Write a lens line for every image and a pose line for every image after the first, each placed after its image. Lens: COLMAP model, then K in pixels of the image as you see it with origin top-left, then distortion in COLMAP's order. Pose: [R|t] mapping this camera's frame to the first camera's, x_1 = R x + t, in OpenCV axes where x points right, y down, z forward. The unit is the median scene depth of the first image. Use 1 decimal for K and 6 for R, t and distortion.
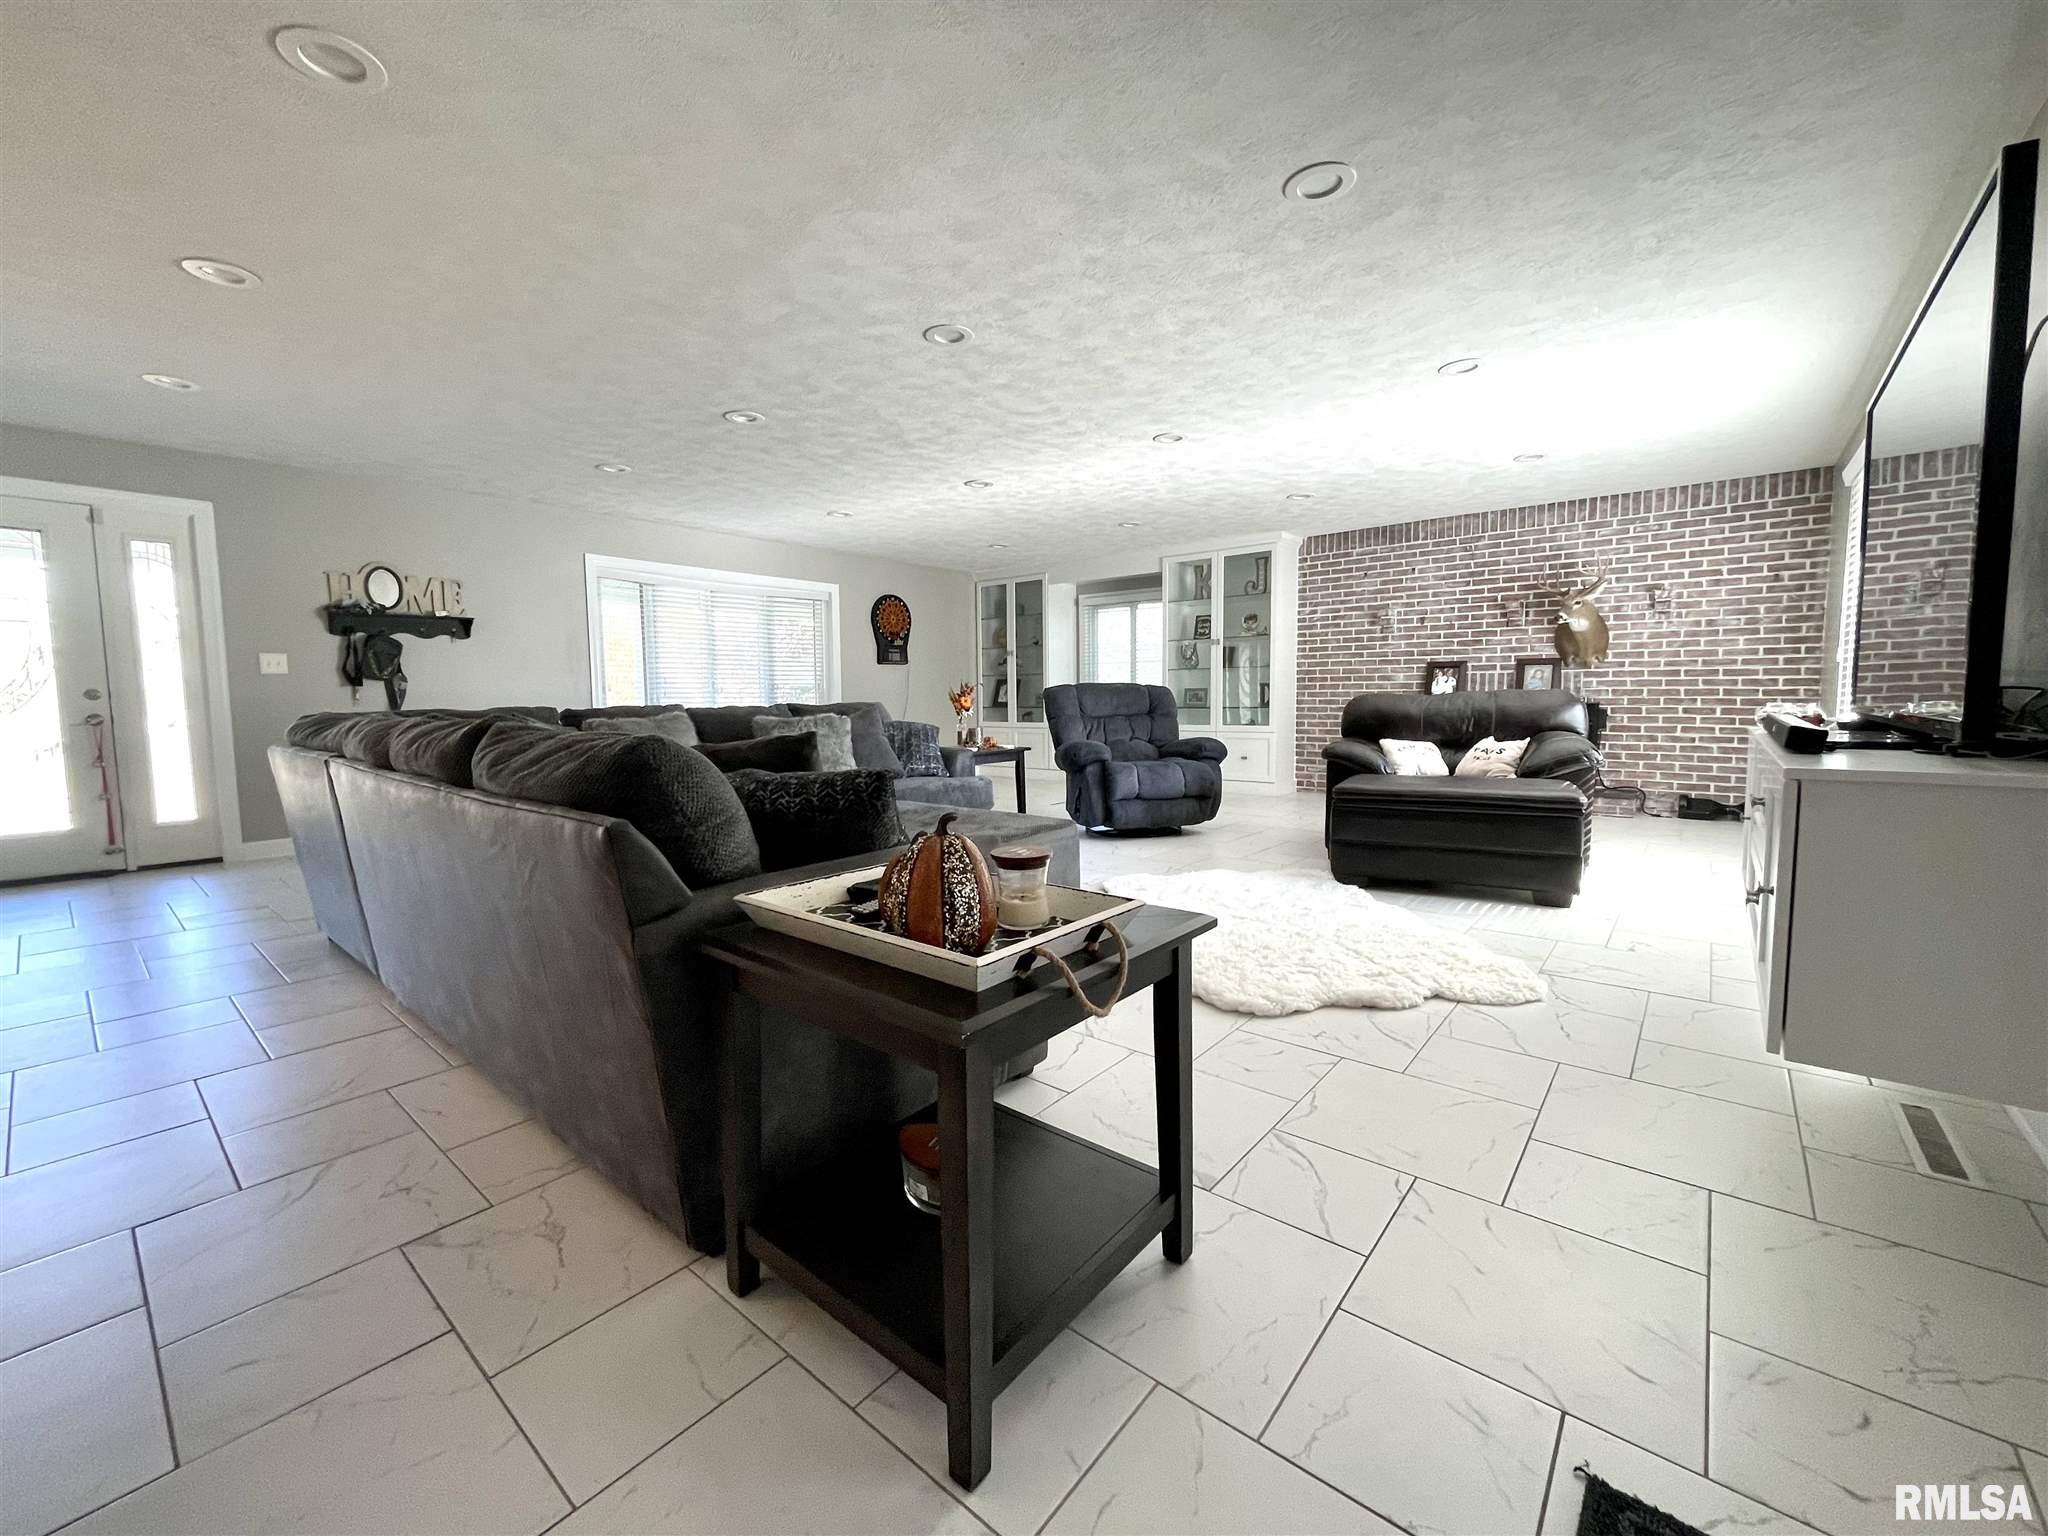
lens RADIAL K [[822.7, 0, 1024.0], [0, 822.7, 768.0], [0, 0, 1]] dist [-0.001942, -0.000436]
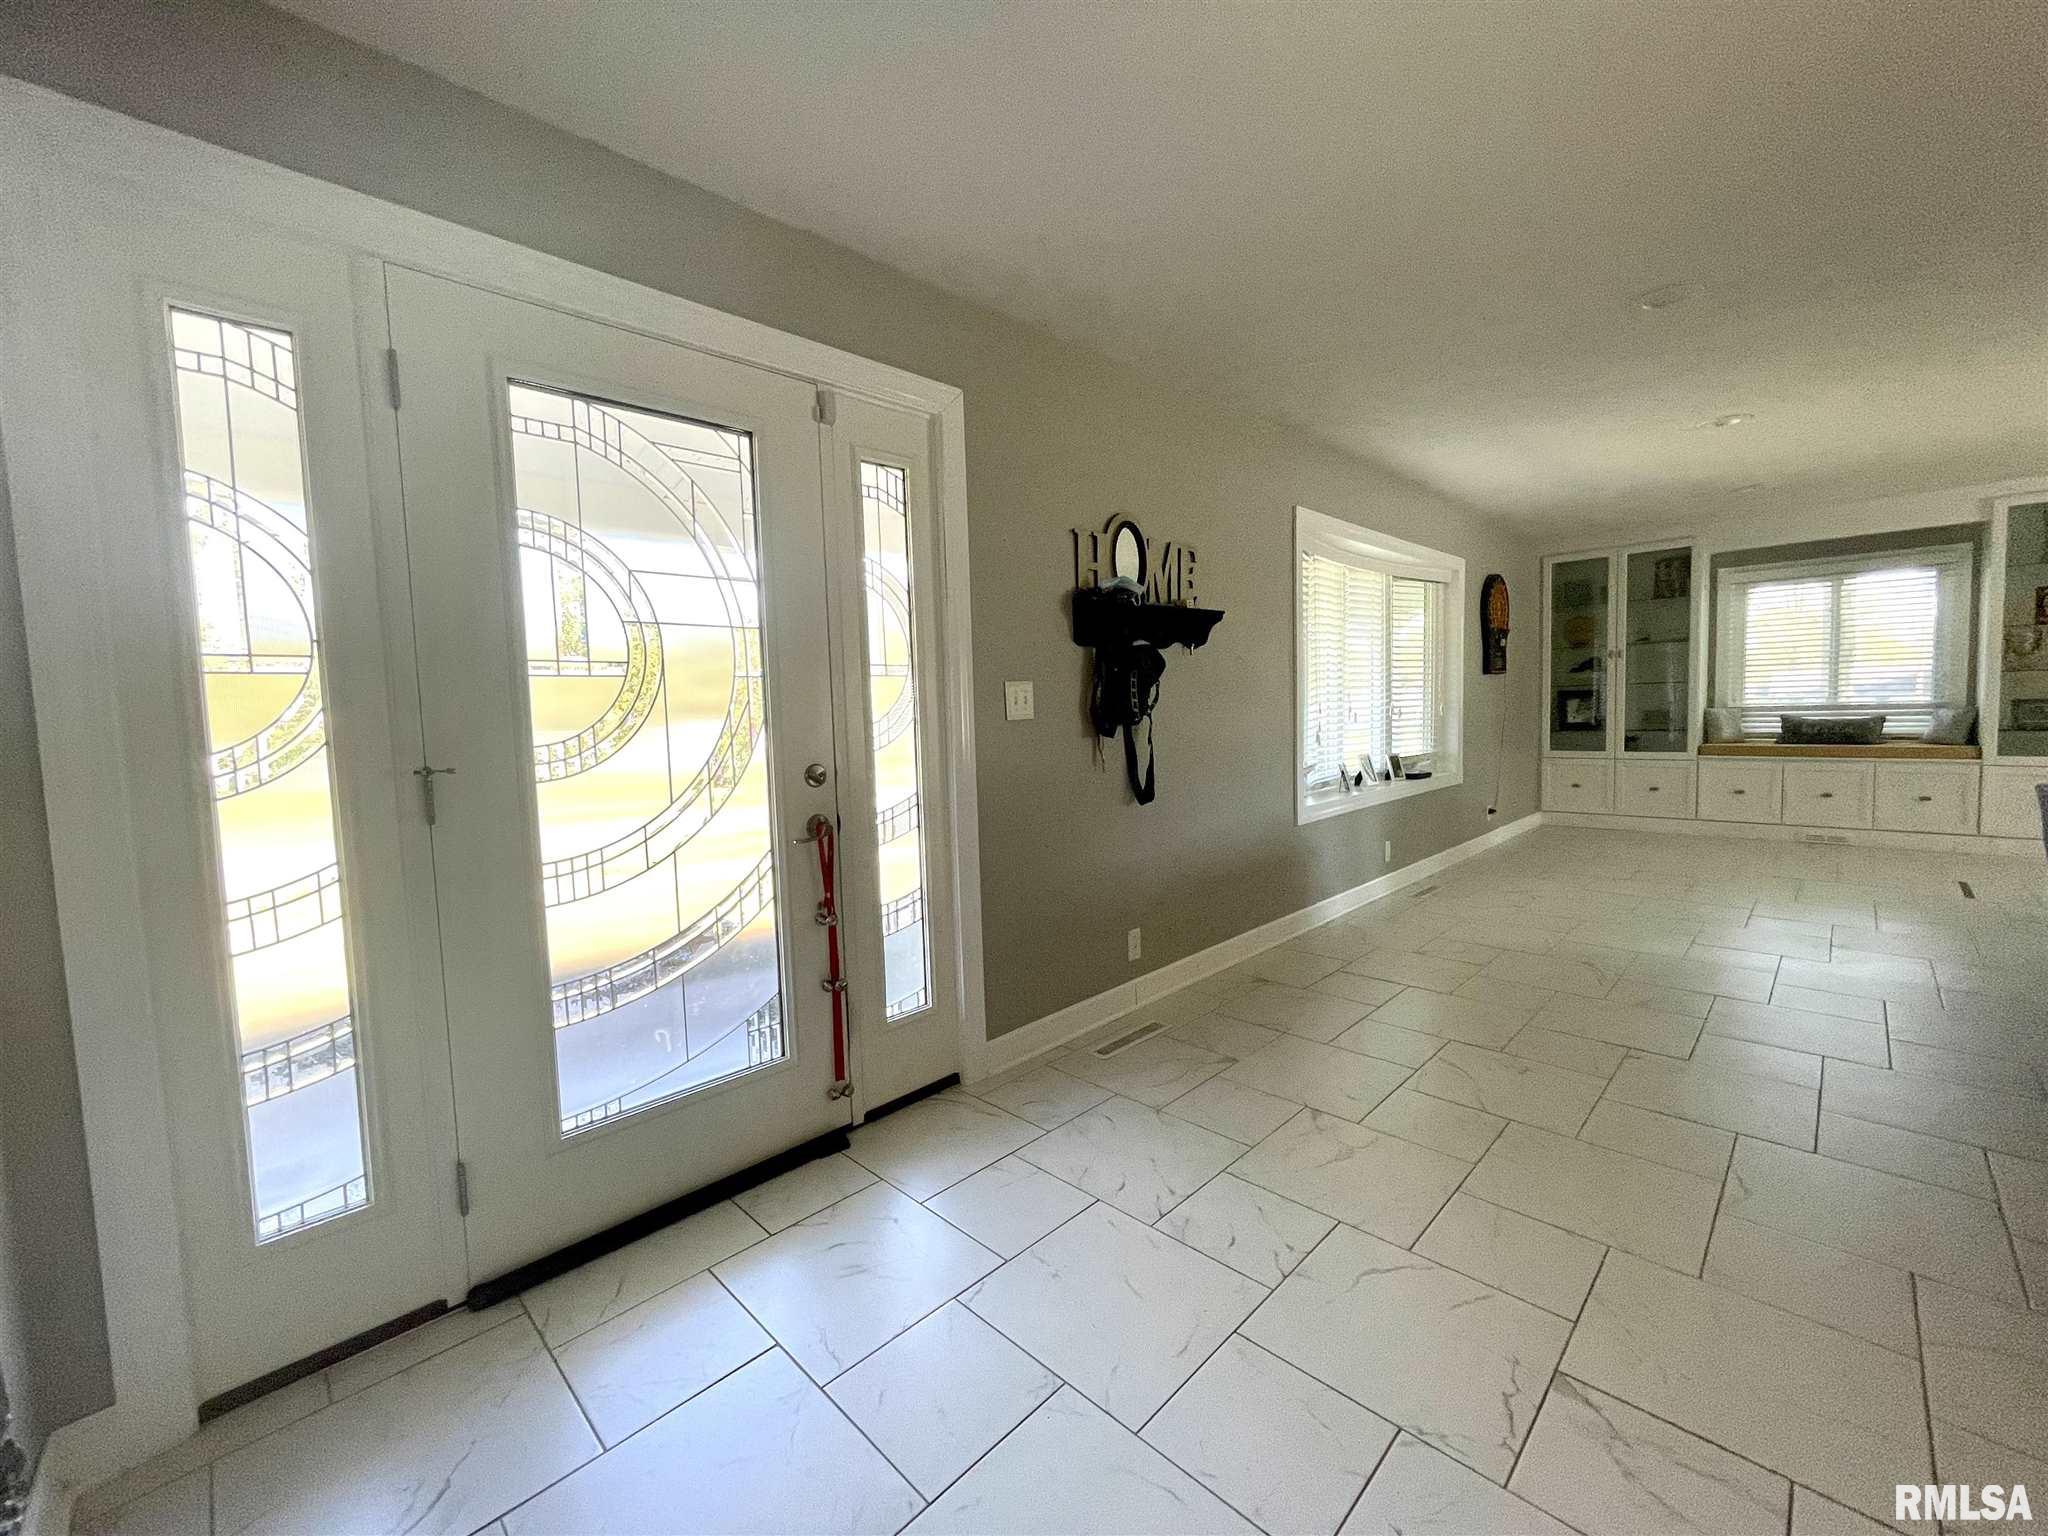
lens RADIAL K [[822.7, 0, 1024.0], [0, 822.7, 768.0], [0, 0, 1]] dist [-0.001942, -0.000436]
pose [[0.995306, -0.014366, -0.095702, -0.723962], [0.013403, 0.999853, -0.010702, -0.065080], [0.095841, 0.009369, 0.995353, 0.395112]]
